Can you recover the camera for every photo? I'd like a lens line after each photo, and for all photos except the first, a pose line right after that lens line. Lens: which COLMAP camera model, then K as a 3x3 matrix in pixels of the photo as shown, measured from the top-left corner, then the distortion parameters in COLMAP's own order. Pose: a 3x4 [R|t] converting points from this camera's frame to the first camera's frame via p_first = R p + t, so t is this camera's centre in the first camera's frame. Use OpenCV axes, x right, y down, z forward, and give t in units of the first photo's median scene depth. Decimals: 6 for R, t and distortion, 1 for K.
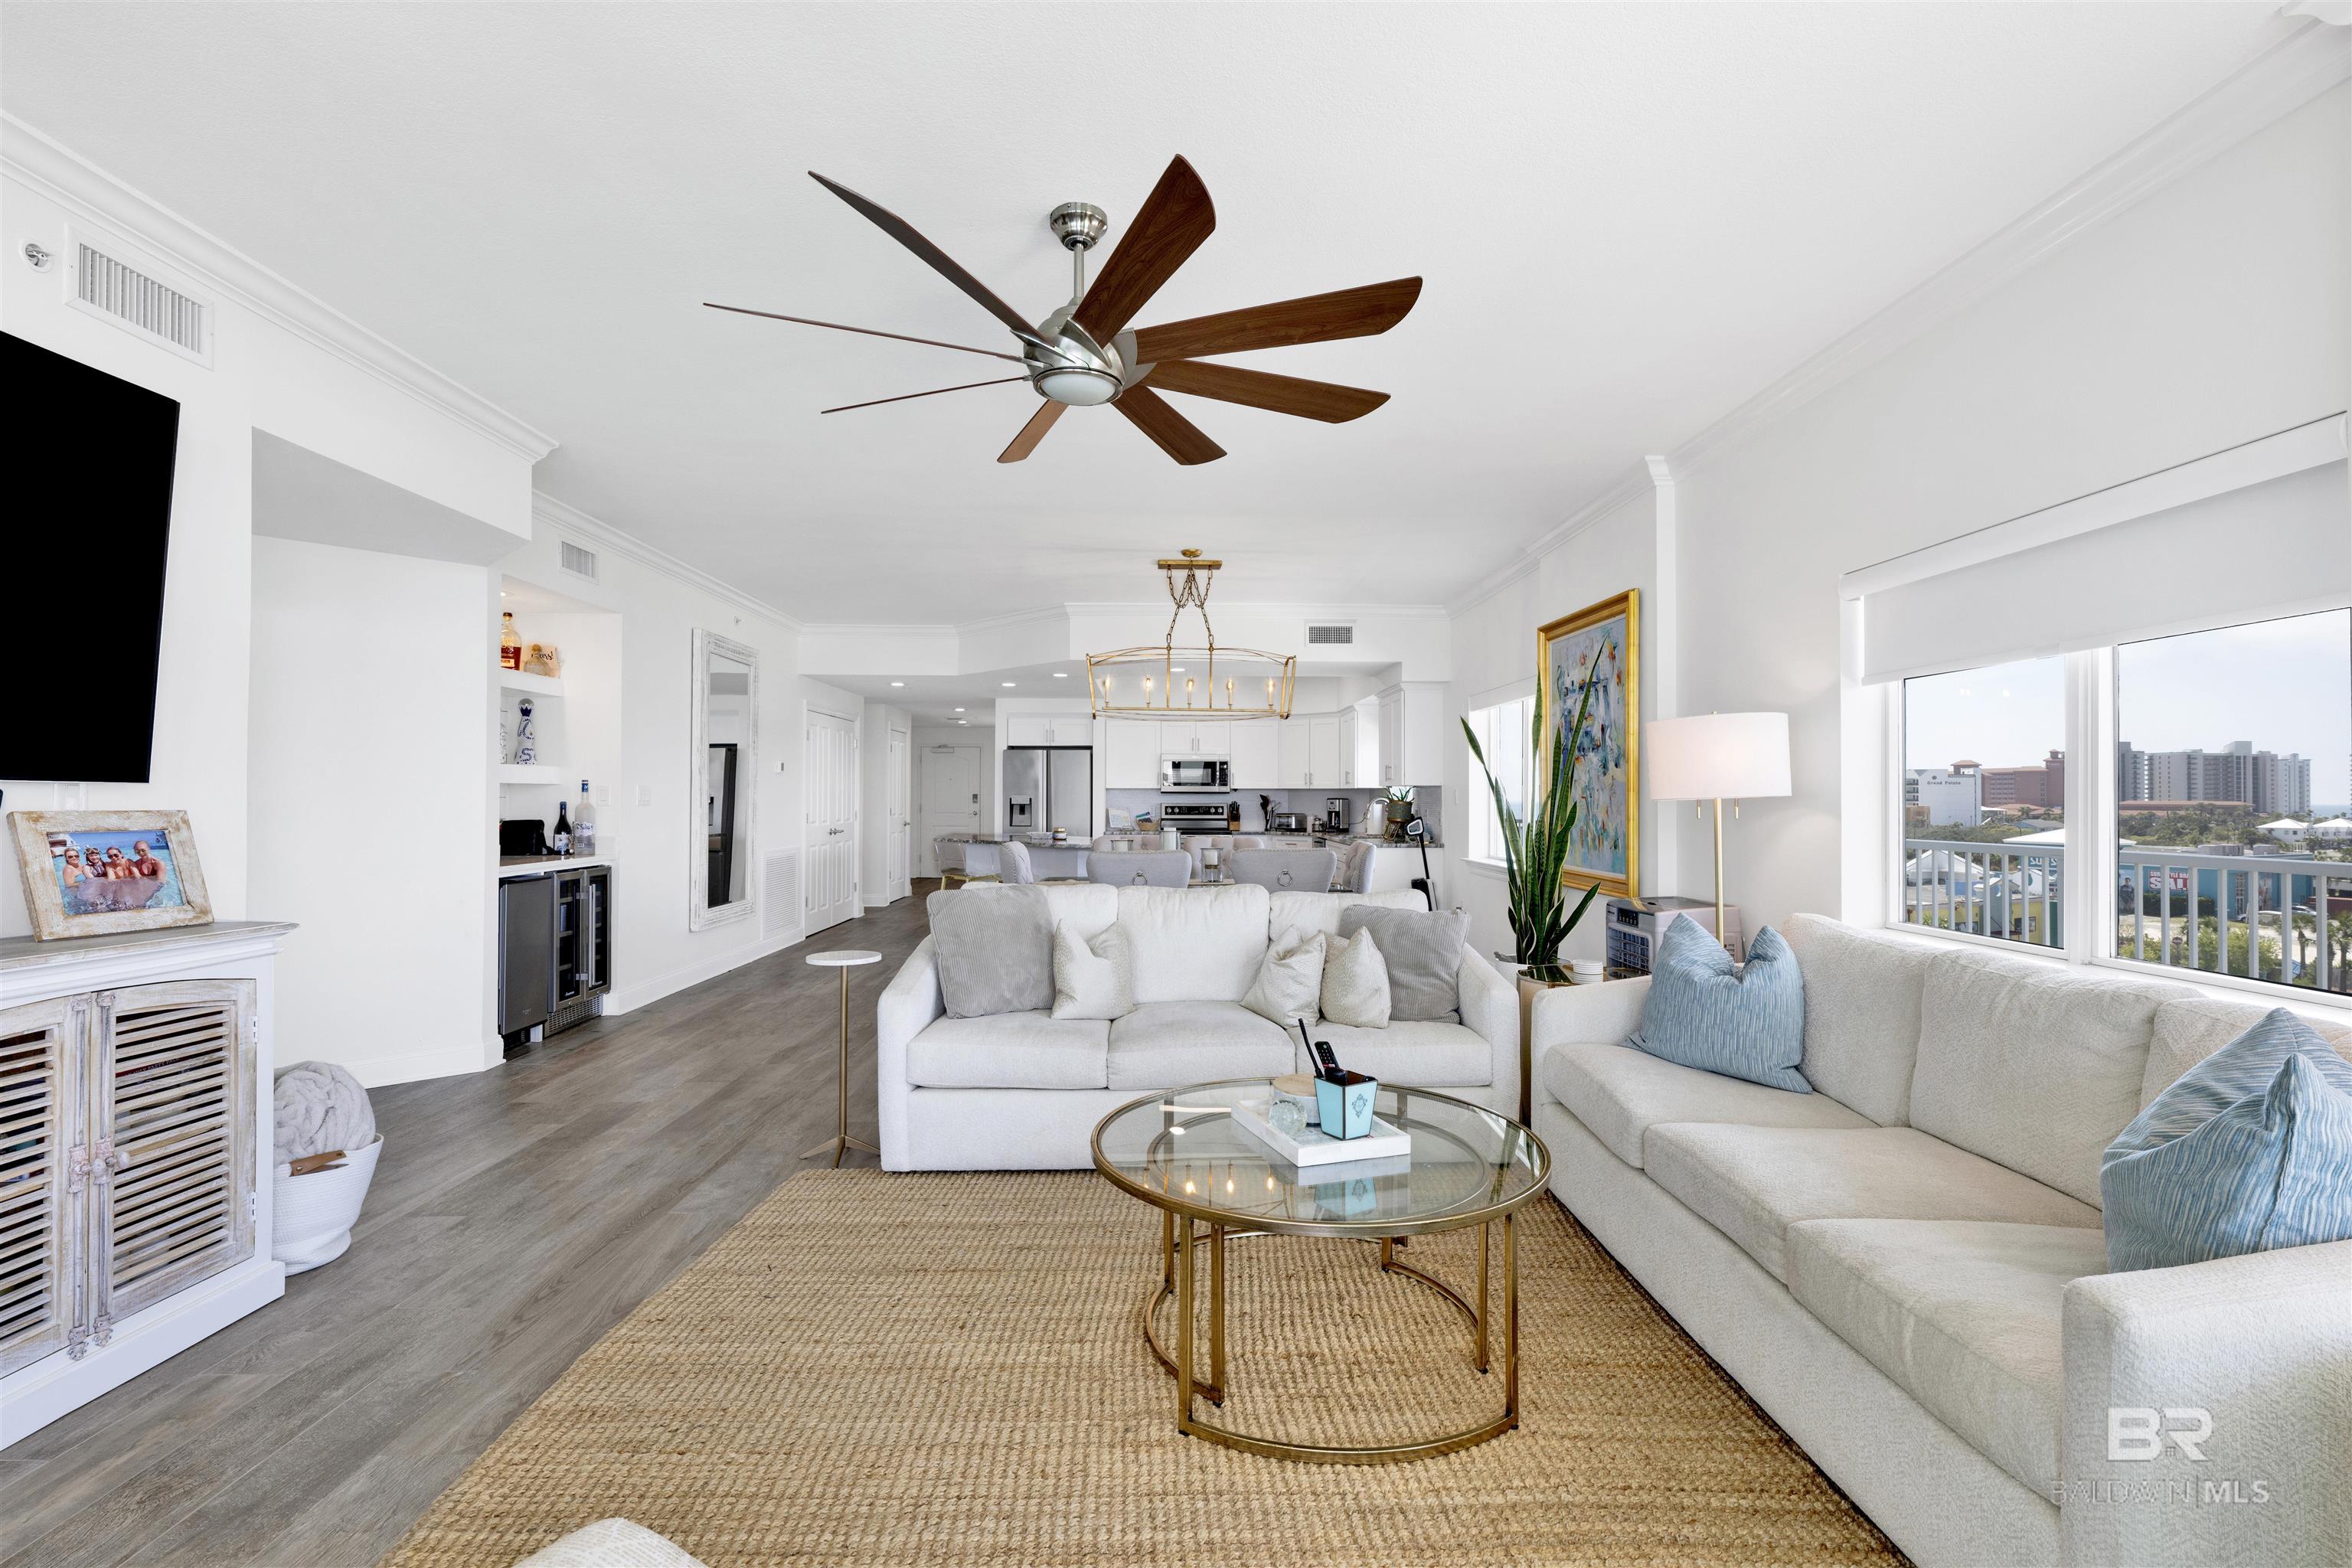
lens RADIAL K [[1054.3, 0, 1141.9], [0, 1054.3, 785.2], [0, 0, 1]] dist [0.000764, 0.000182]
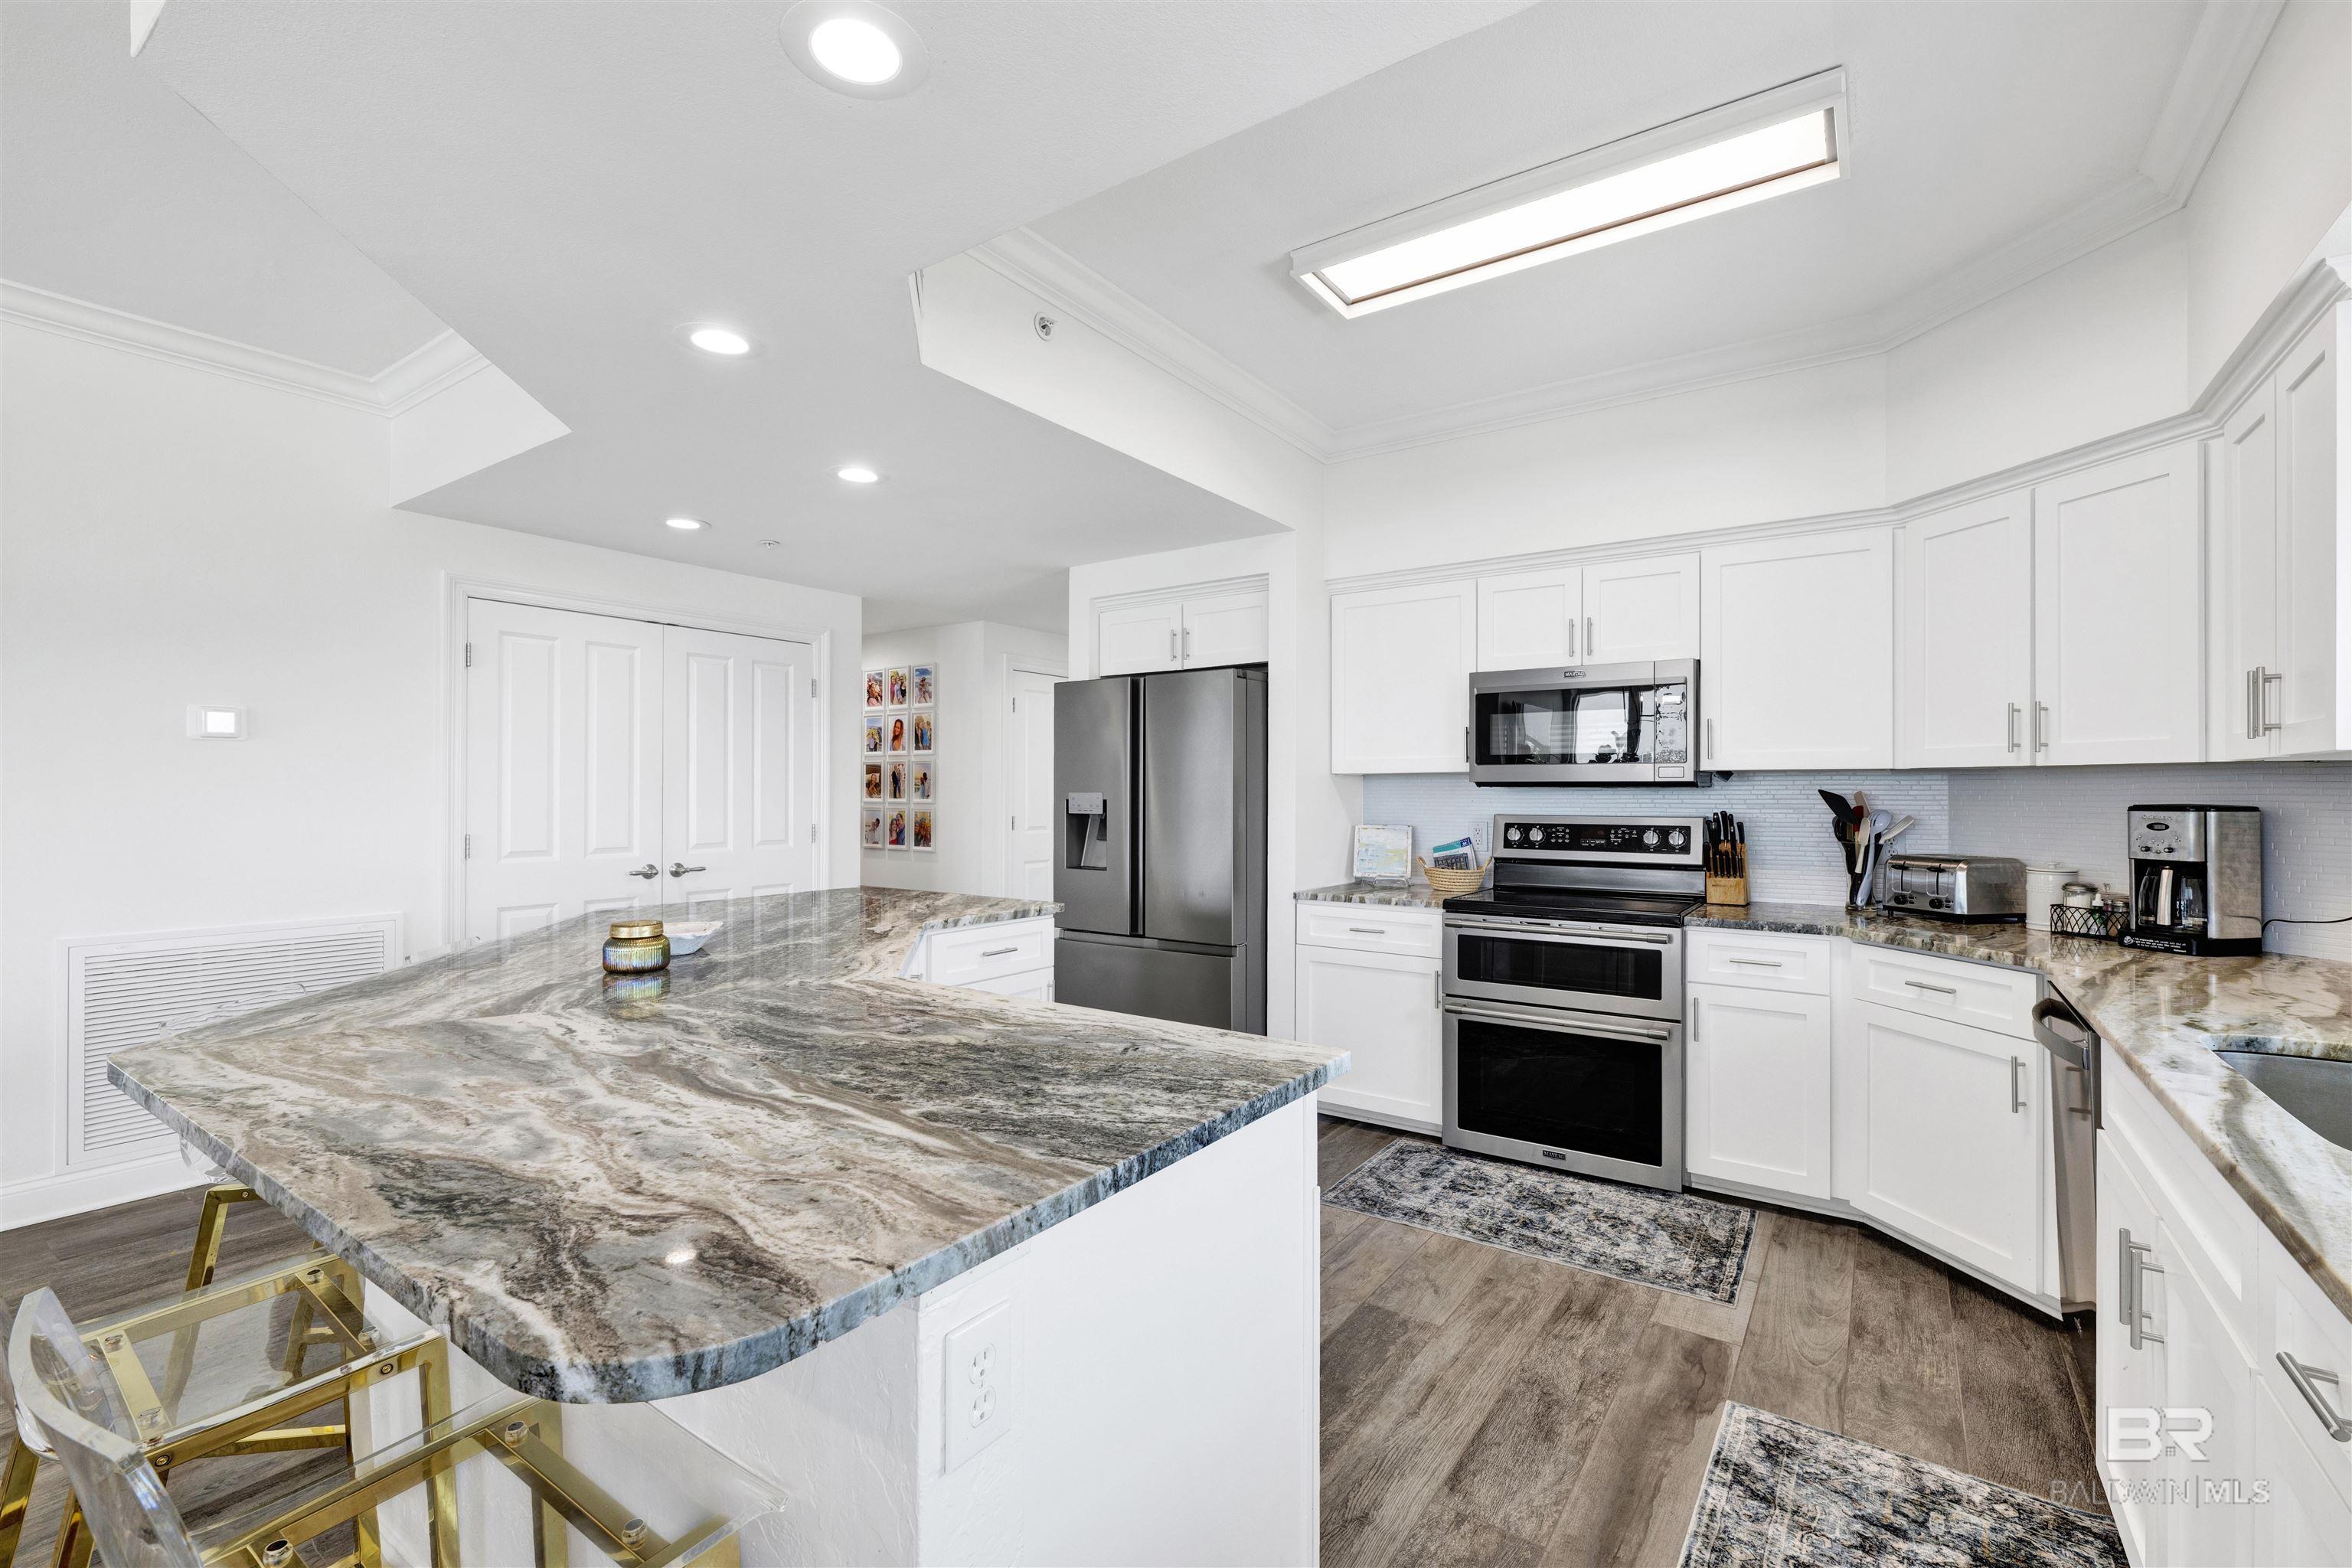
lens RADIAL K [[1014.4, 0, 1146.7], [0, 1014.4, 787.3], [0, 0, 1]] dist [-0.001479, -0.000144]
pose [[0.807154, -0.003573, -0.590330, 0.128813], [0.006684, 0.999973, 0.003086, 0.006382], [0.590303, -0.006436, 0.807156, 0.670211]]
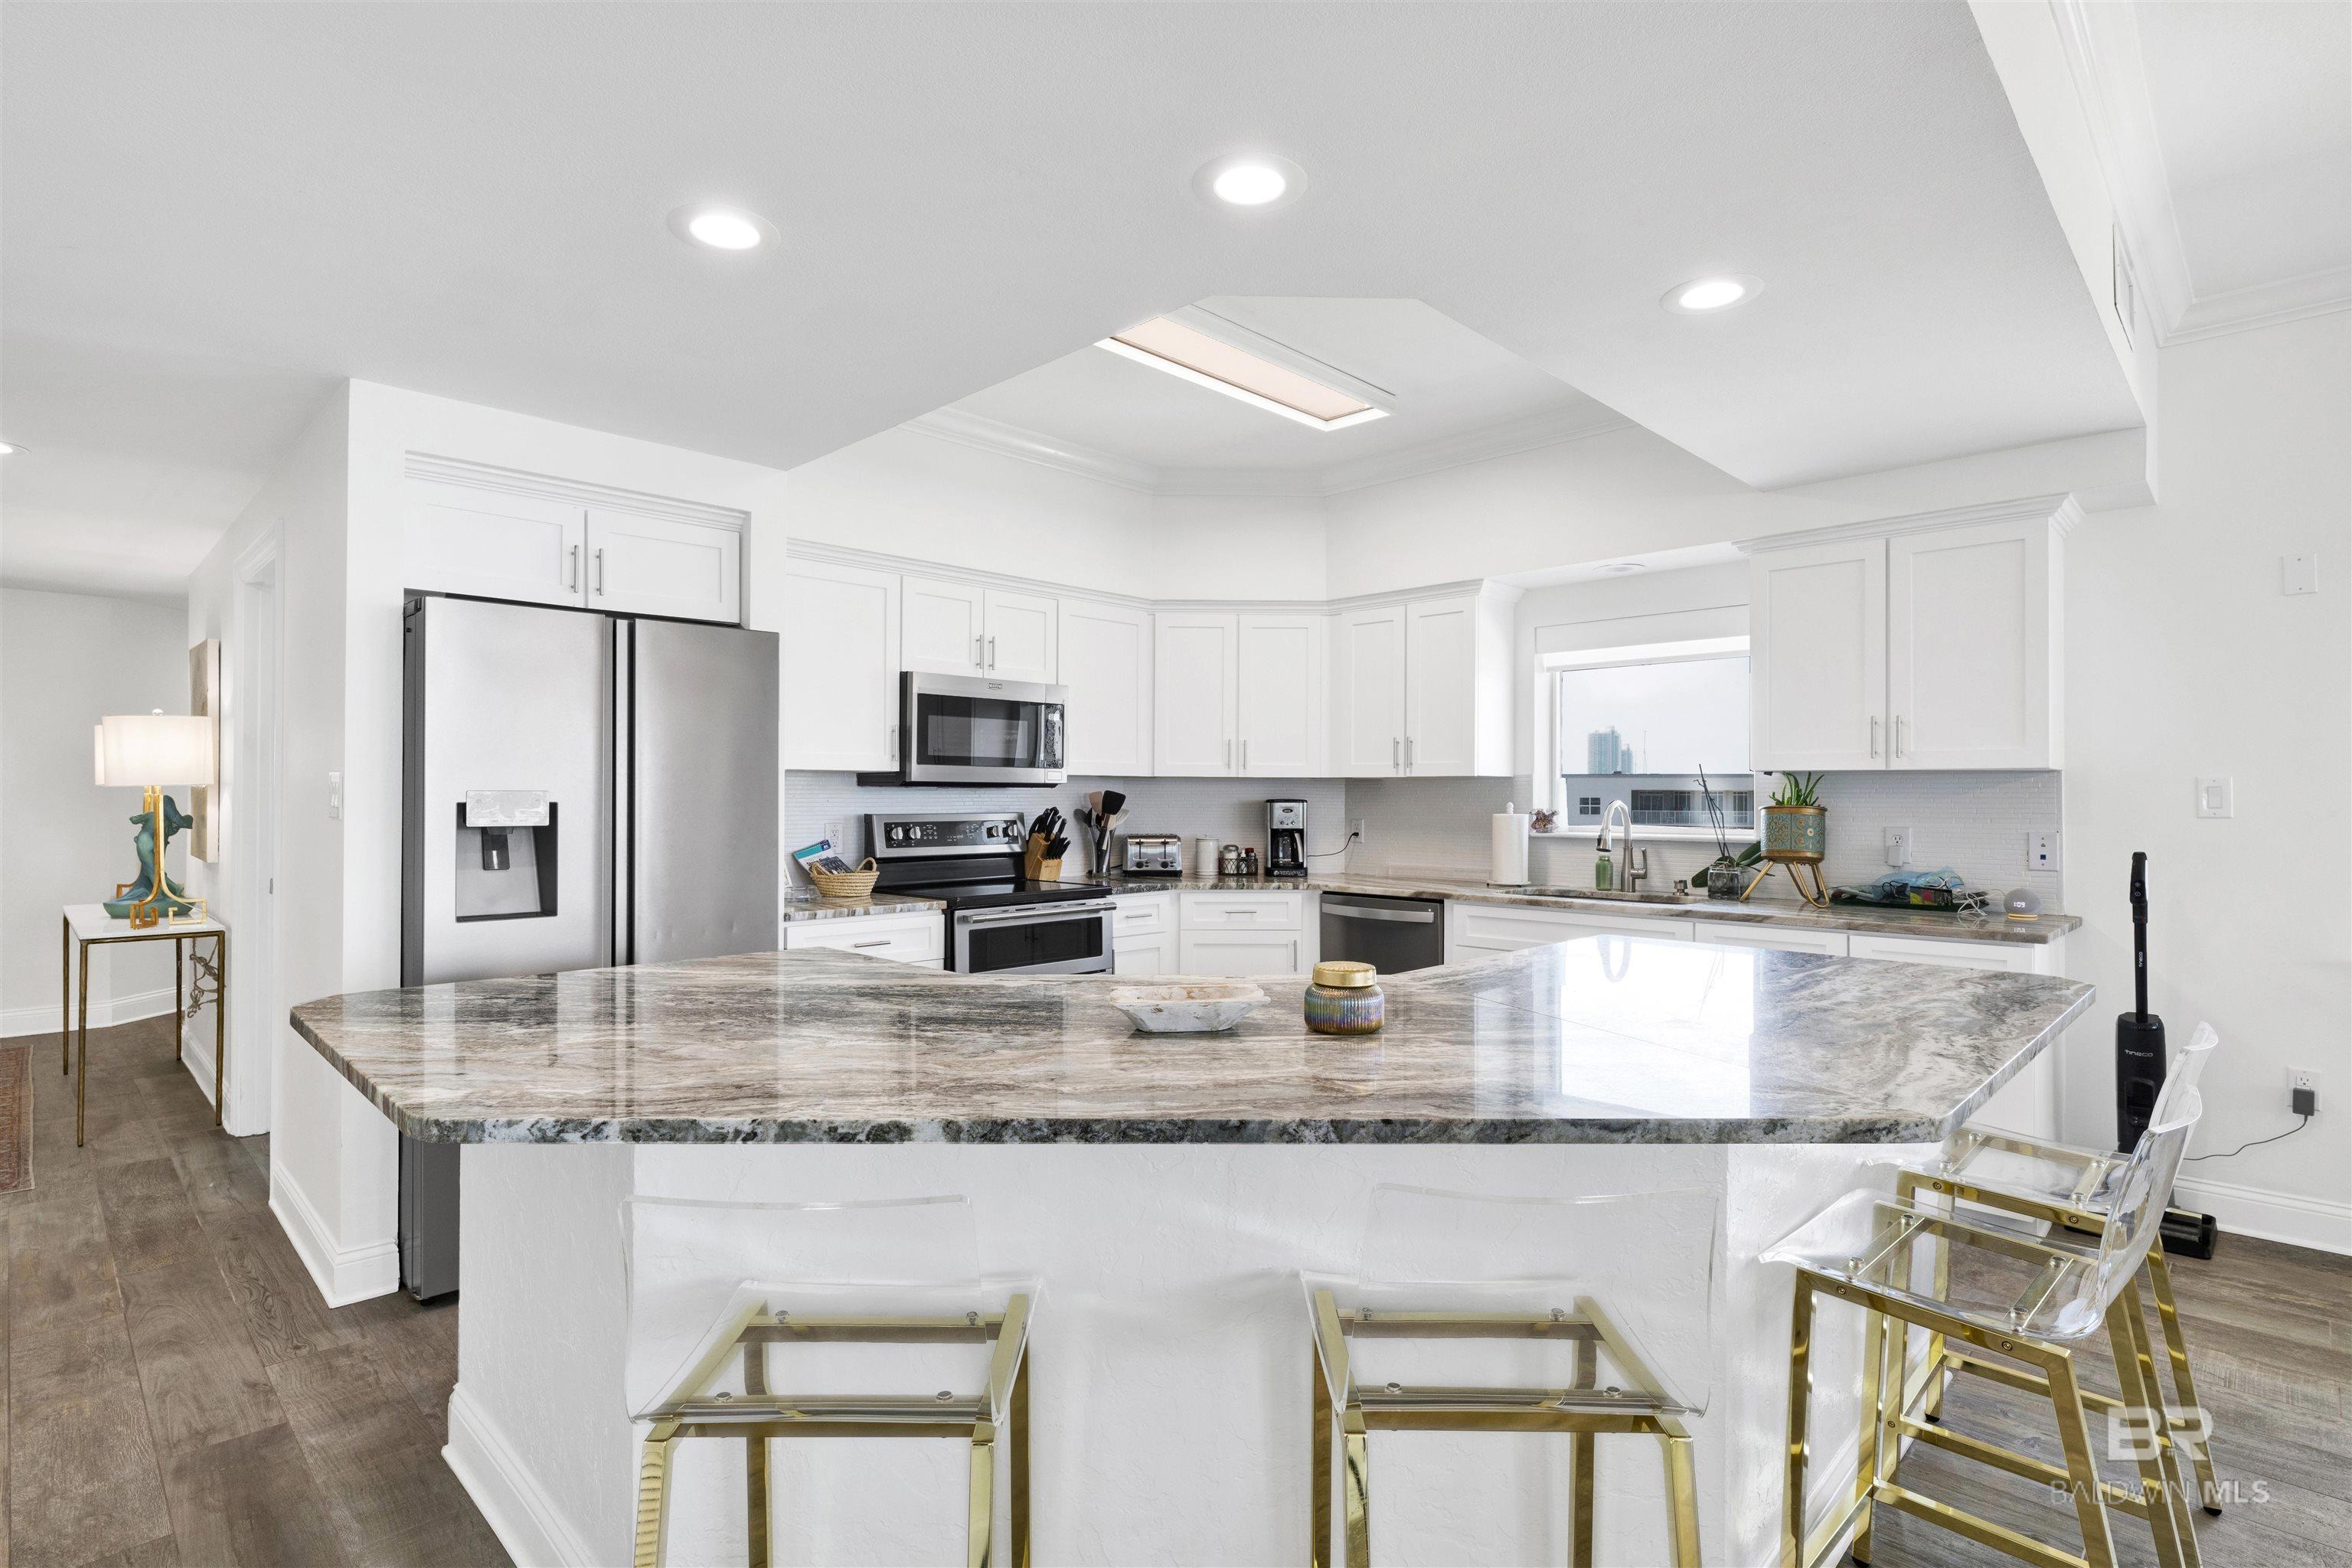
lens RADIAL K [[1162.4, 0, 1181.4], [0, 1162.4, 786.2], [0, 0, 1]] dist [-0.001299, 0.000193]
pose [[0.706198, 0.006037, 0.707989, -0.187243], [-0.009394, 0.999956, 0.000843, 0.006908], [-0.707952, -0.007246, 0.706223, 0.671747]]
